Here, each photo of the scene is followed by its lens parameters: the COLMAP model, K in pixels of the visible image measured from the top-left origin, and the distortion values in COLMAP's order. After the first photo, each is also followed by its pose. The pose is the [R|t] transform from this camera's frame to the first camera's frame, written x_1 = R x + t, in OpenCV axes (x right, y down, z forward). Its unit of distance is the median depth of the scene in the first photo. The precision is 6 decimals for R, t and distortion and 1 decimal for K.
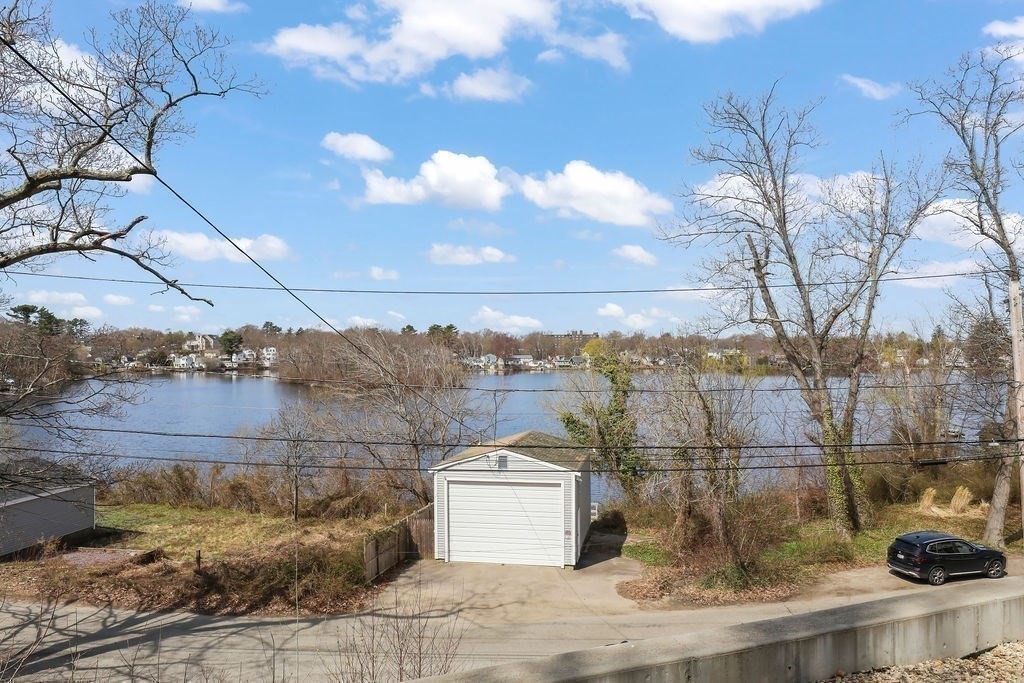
lens RADIAL K [[764.4, 0, 509.5], [0, 764.4, 349.1], [0, 0, 1]] dist [-0.001579, 0.003202]
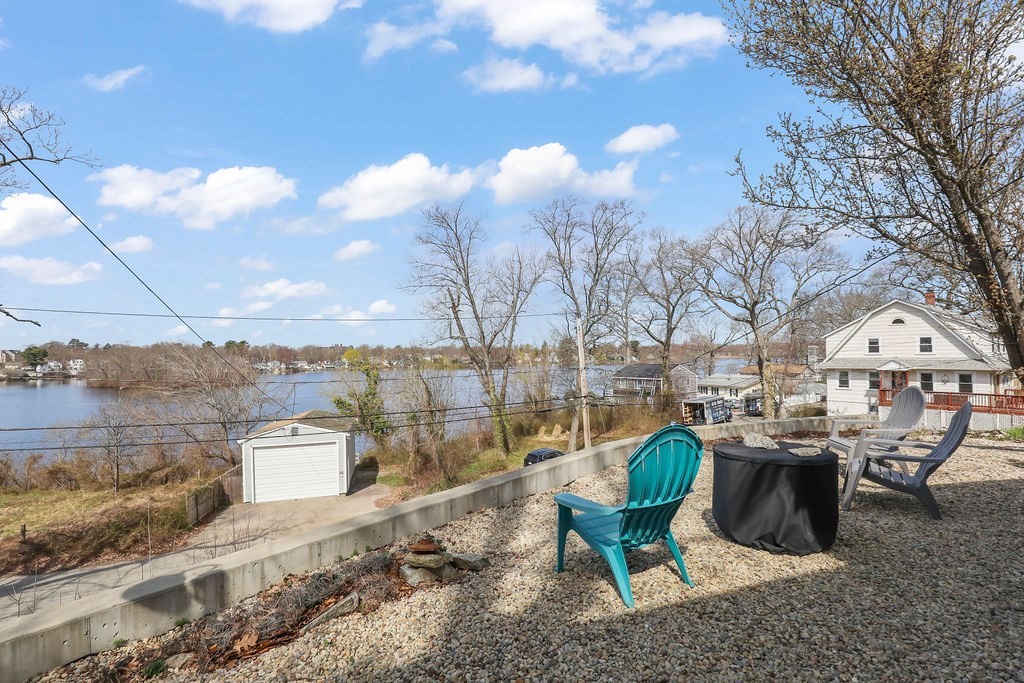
lens RADIAL K [[469.5, 0, 513.9], [0, 469.5, 351.5], [0, 0, 1]] dist [0.000840, -0.000218]
pose [[0.902178, -0.013435, 0.431156, -0.014404], [0.016783, 0.999851, -0.003963, 0.001006], [-0.431038, 0.010811, 0.902269, -0.021217]]
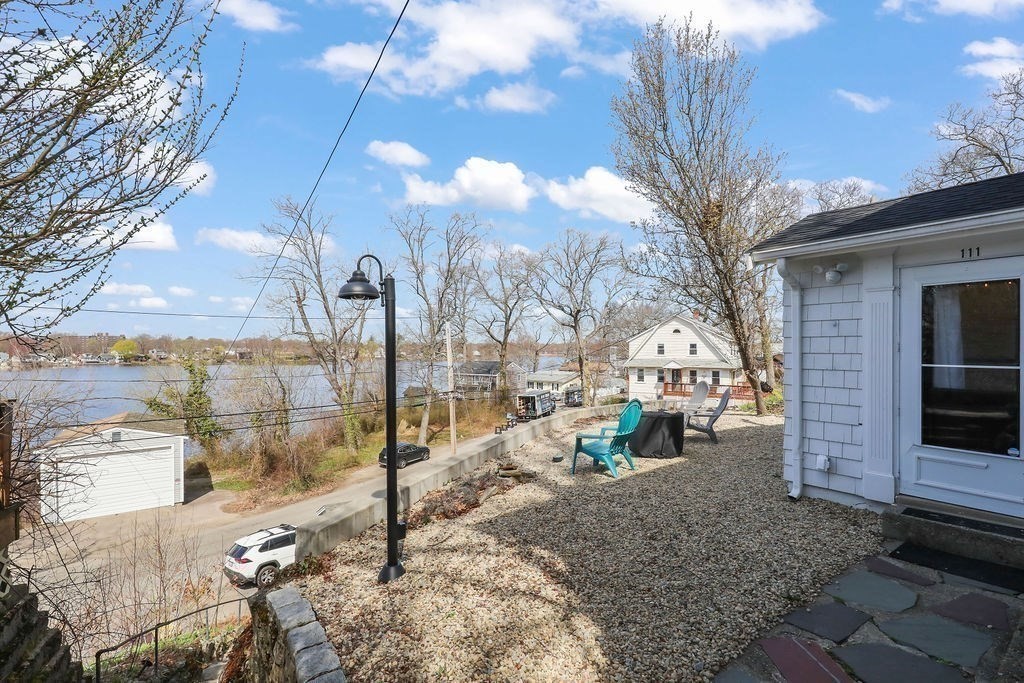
lens RADIAL K [[469.8, 0, 513.5], [0, 469.8, 347.9], [0, 0, 1]] dist [-0.000798, -0.000560]
pose [[0.690749, 0.000751, 0.723094, -0.107693], [-0.000558, 1.000000, -0.000506, -0.005057], [-0.723094, -0.000054, 0.690749, -0.049738]]
